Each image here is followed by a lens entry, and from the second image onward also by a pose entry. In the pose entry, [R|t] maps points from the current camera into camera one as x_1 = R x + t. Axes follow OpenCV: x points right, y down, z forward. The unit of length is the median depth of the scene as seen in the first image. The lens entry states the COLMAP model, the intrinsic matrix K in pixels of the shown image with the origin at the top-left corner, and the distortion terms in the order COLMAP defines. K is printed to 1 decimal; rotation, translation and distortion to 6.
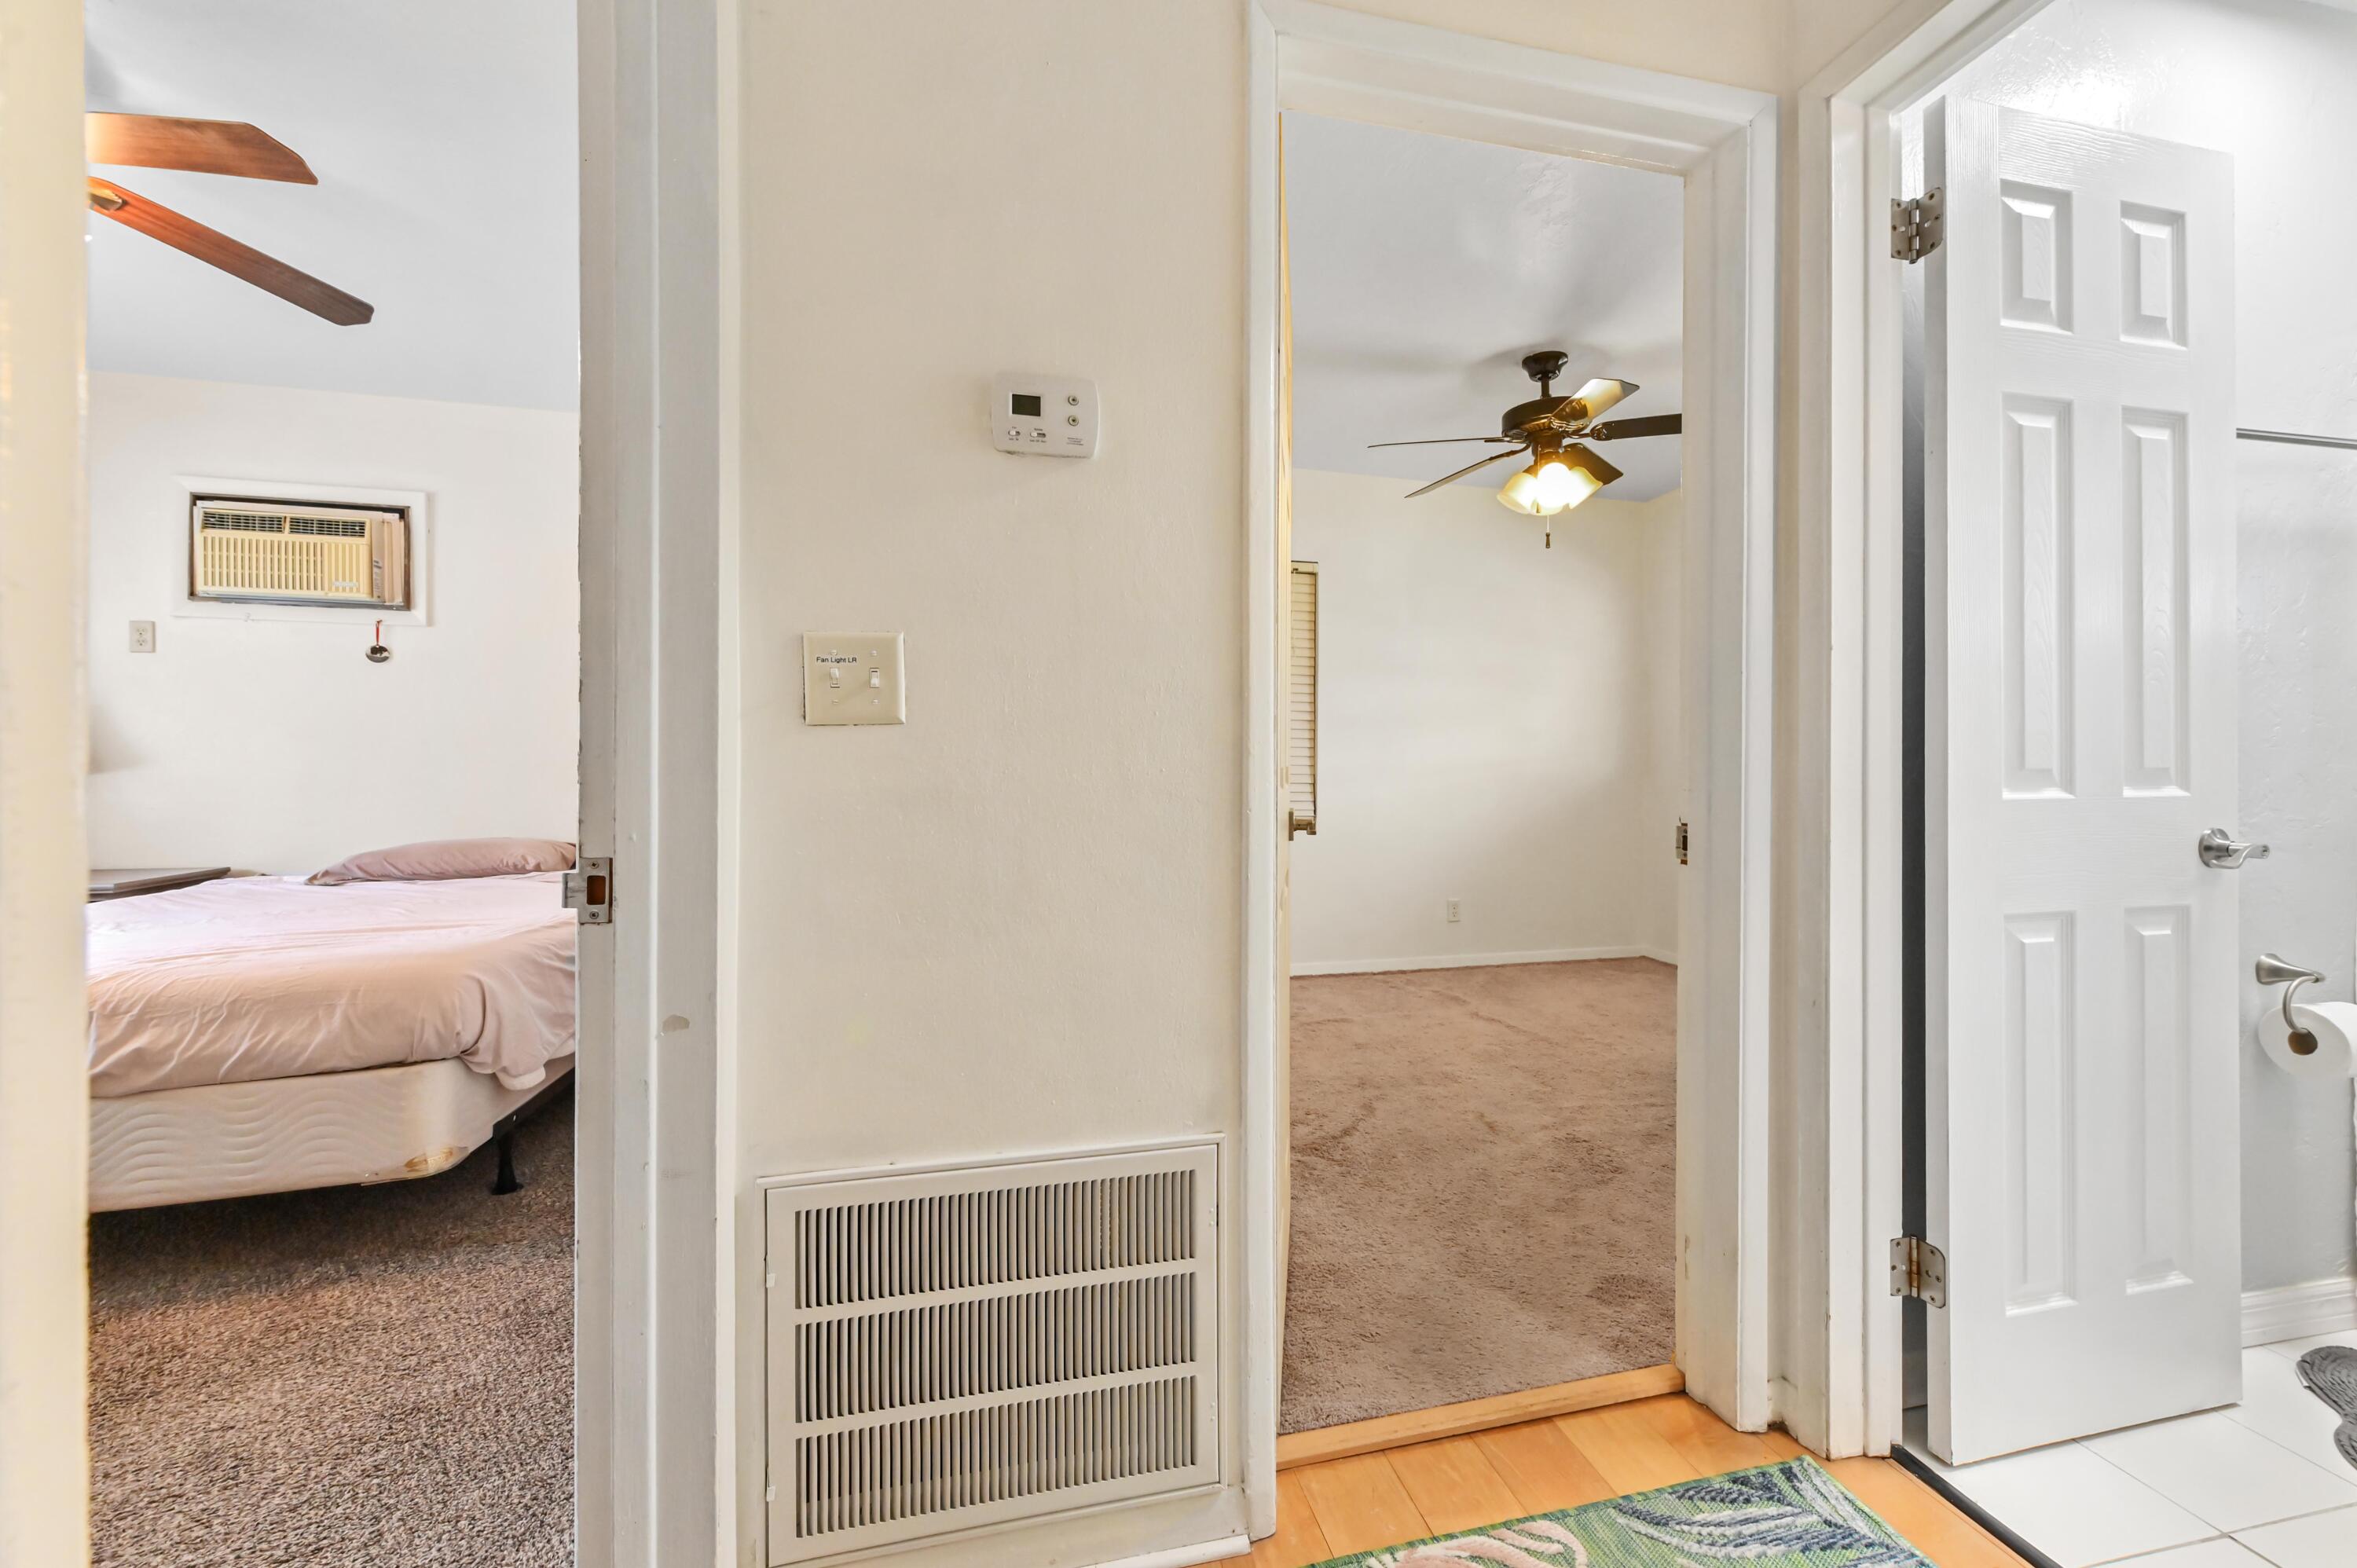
lens RADIAL K [[948.1, 0, 1181.2], [0, 948.1, 769.6], [0, 0, 1]] dist [0.006167, 0.000181]
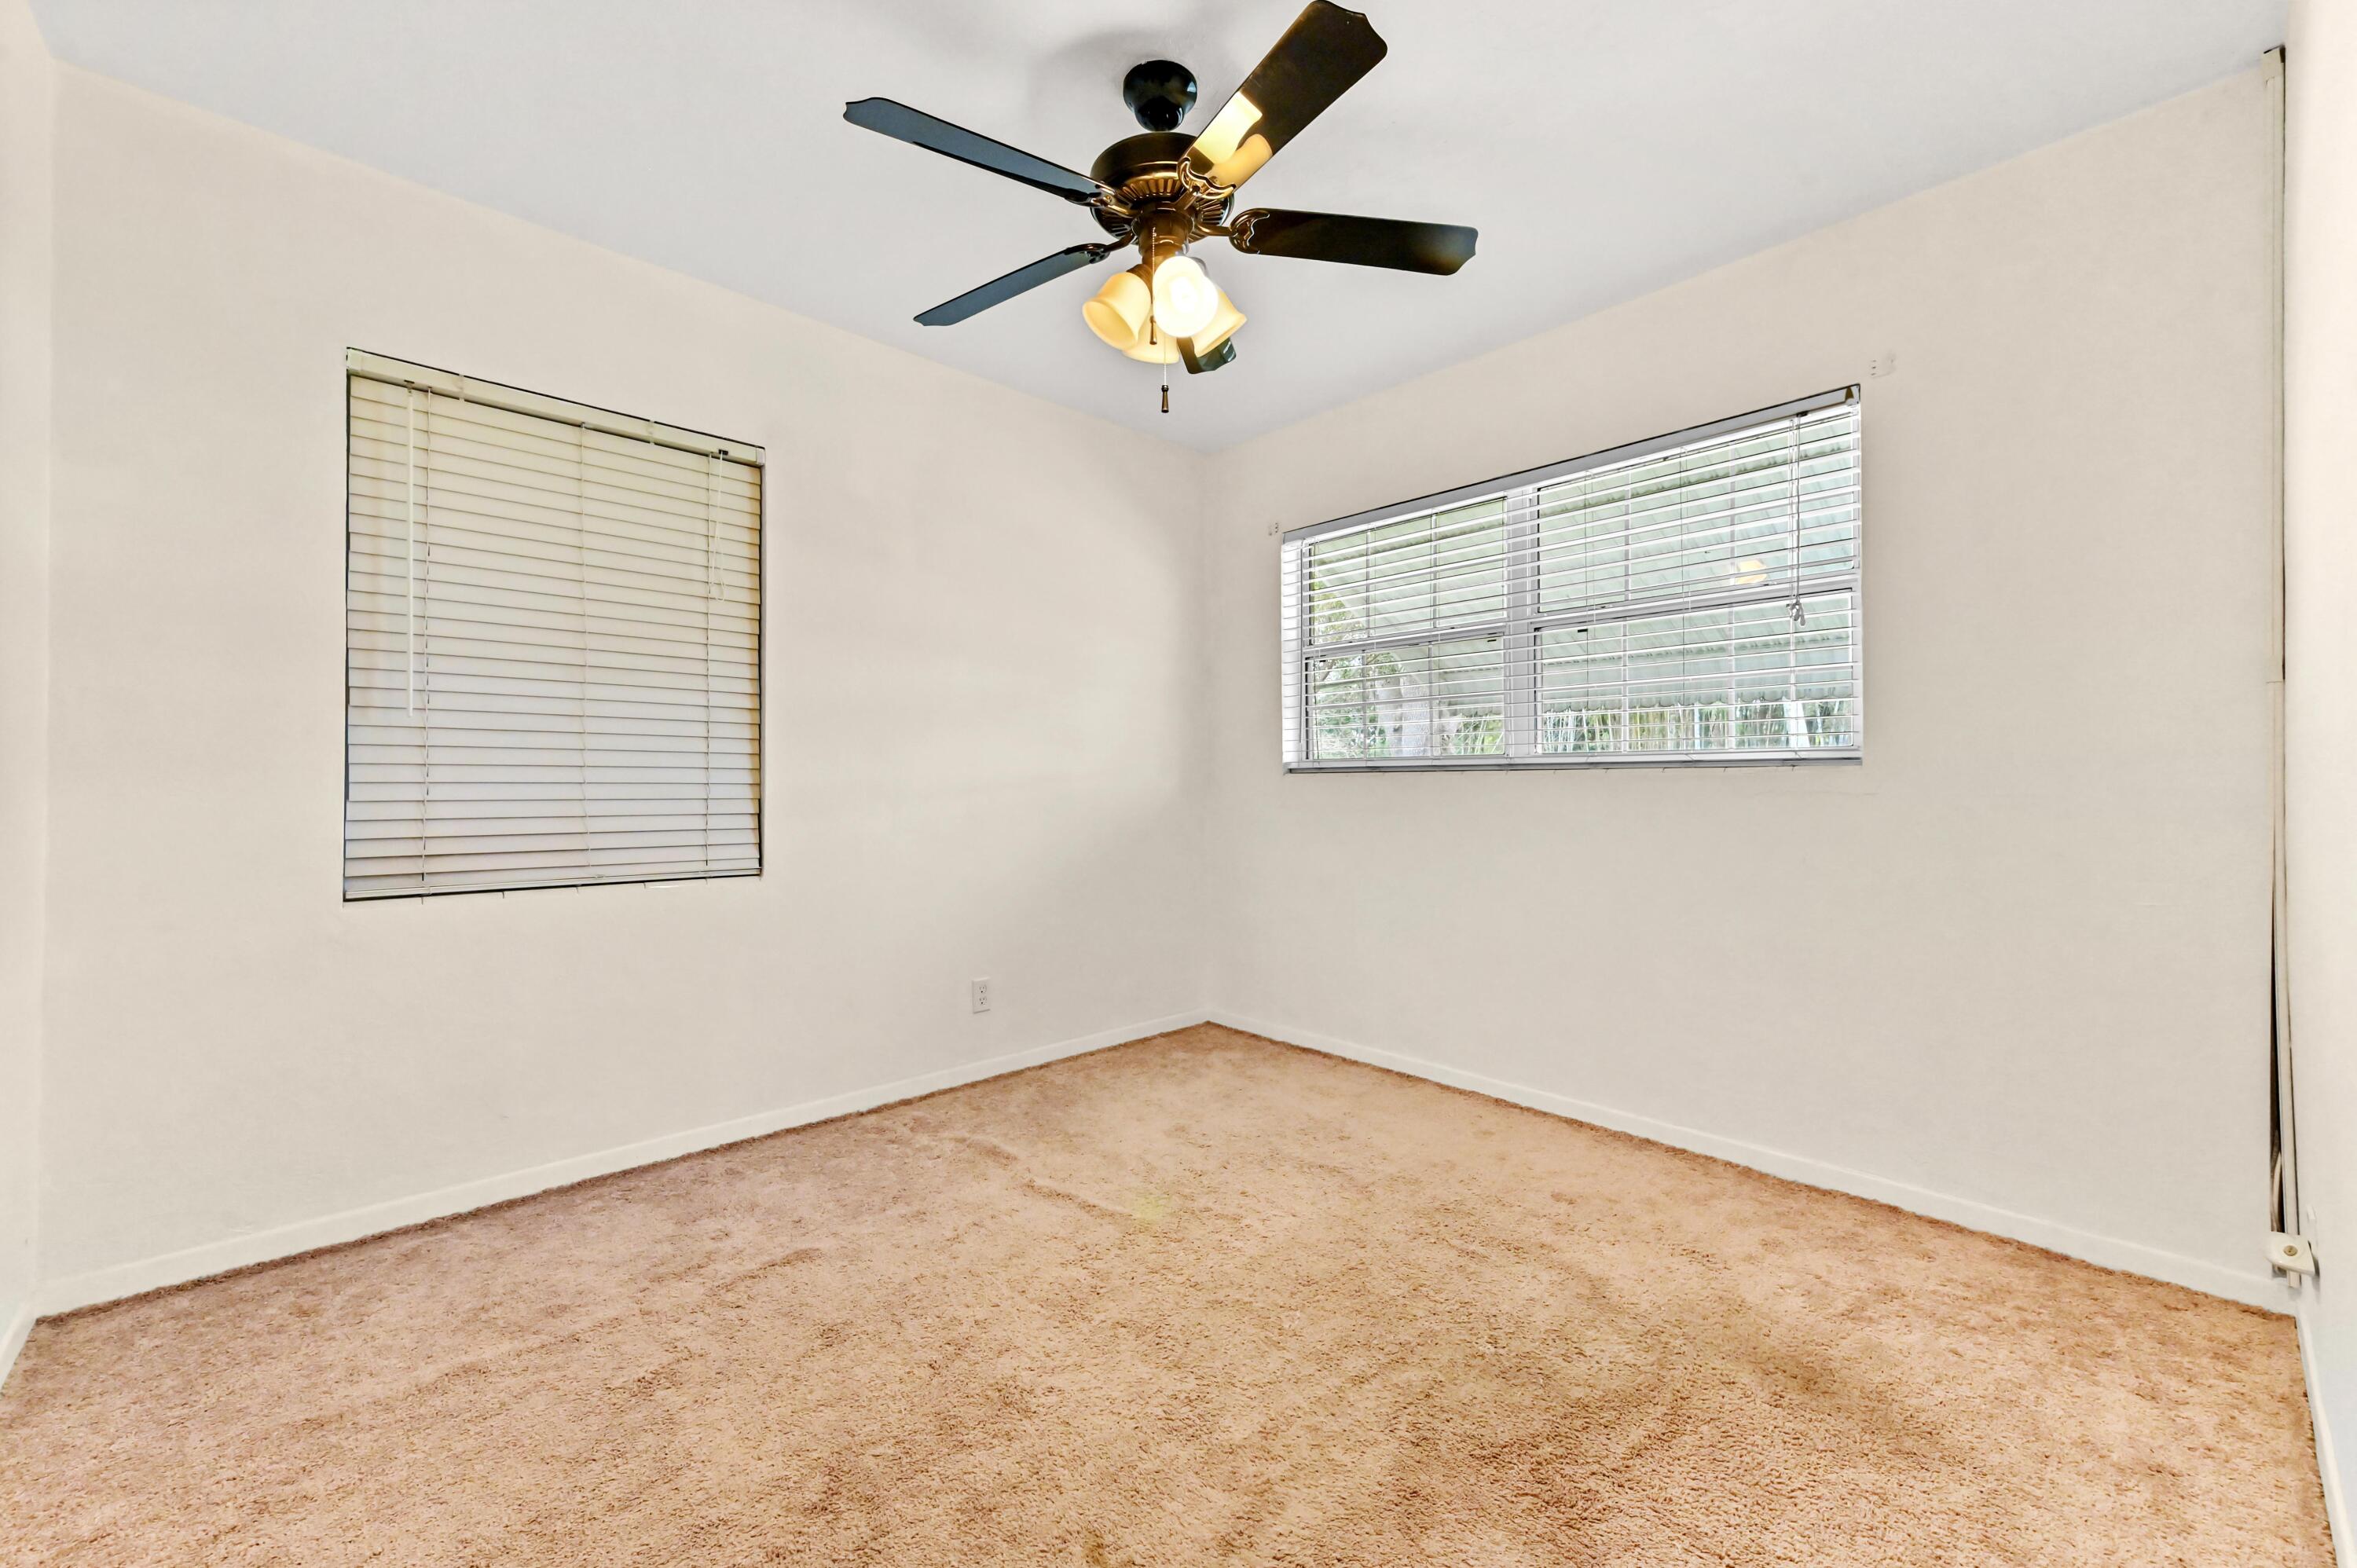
lens RADIAL K [[948.1, 0, 1161.1], [0, 948.1, 780.6], [0, 0, 1]] dist [0.006167, 0.000181]
pose [[0.875721, 0.001260, 0.482816, 0.088883], [0.002830, 0.999966, -0.007743, -0.001281], [-0.482809, 0.008147, 0.875688, 0.427863]]
